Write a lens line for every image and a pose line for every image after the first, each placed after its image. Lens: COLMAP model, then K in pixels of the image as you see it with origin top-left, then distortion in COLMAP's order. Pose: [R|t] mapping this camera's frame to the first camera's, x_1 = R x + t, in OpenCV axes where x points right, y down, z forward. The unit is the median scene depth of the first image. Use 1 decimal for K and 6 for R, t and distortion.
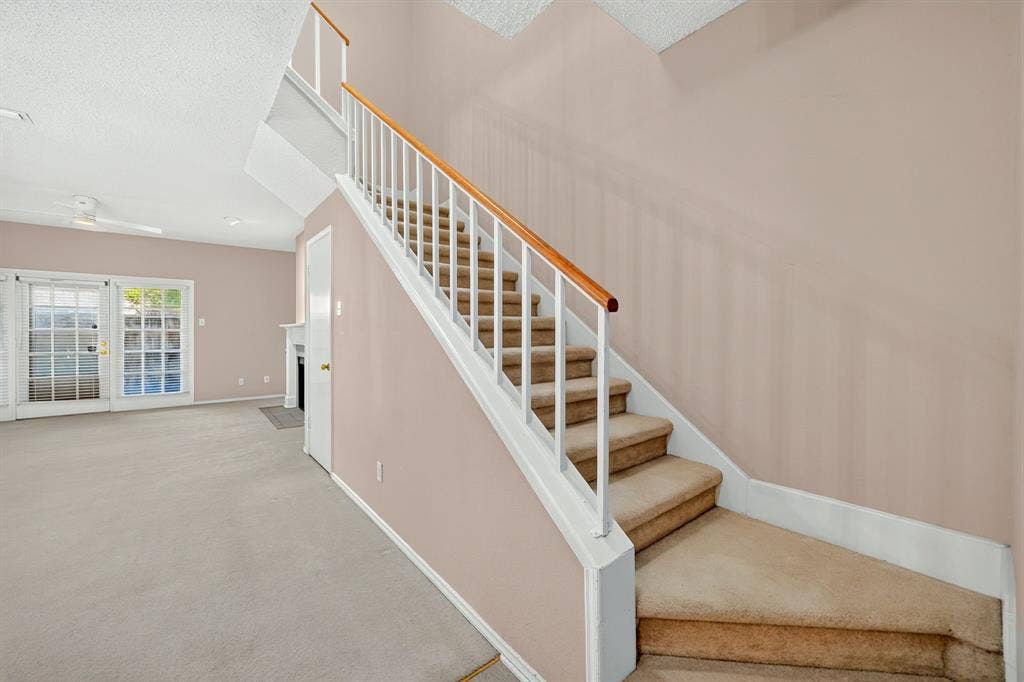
lens RADIAL K [[401.4, 0, 511.5], [0, 401.4, 333.1], [0, 0, 1]] dist [-0.001904, -0.000248]
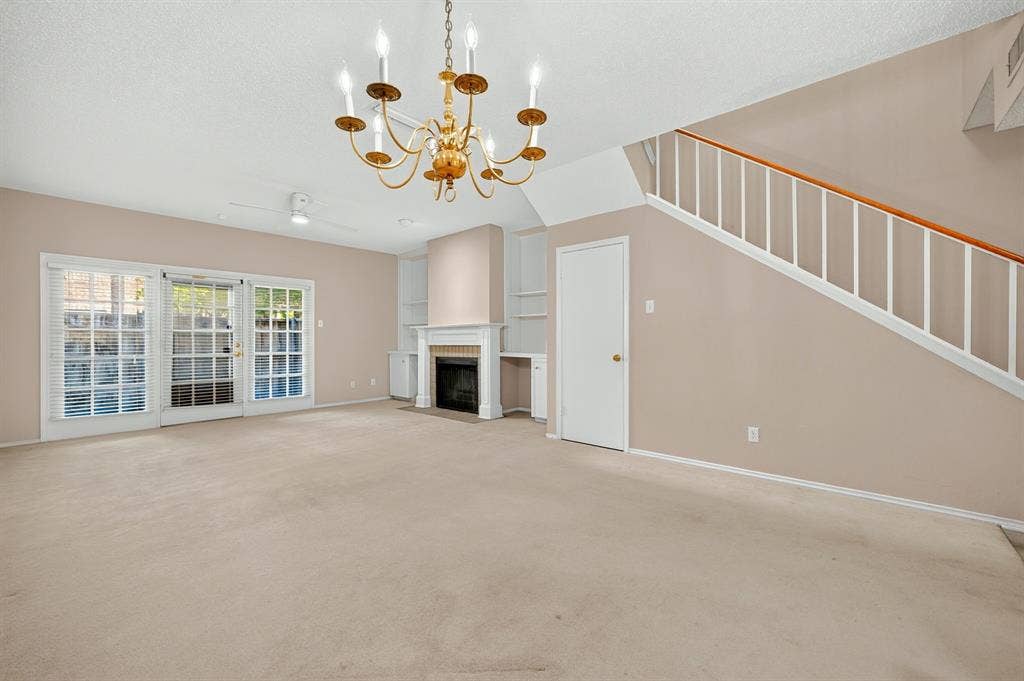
lens RADIAL K [[401.1, 0, 508.9], [0, 401.1, 339.2], [0, 0, 1]] dist [-0.009053, 0.000505]
pose [[0.985471, -0.004122, 0.169796, -0.525778], [0.004657, 0.999985, -0.002755, 0.016954], [-0.169782, 0.003506, 0.985475, -0.046229]]
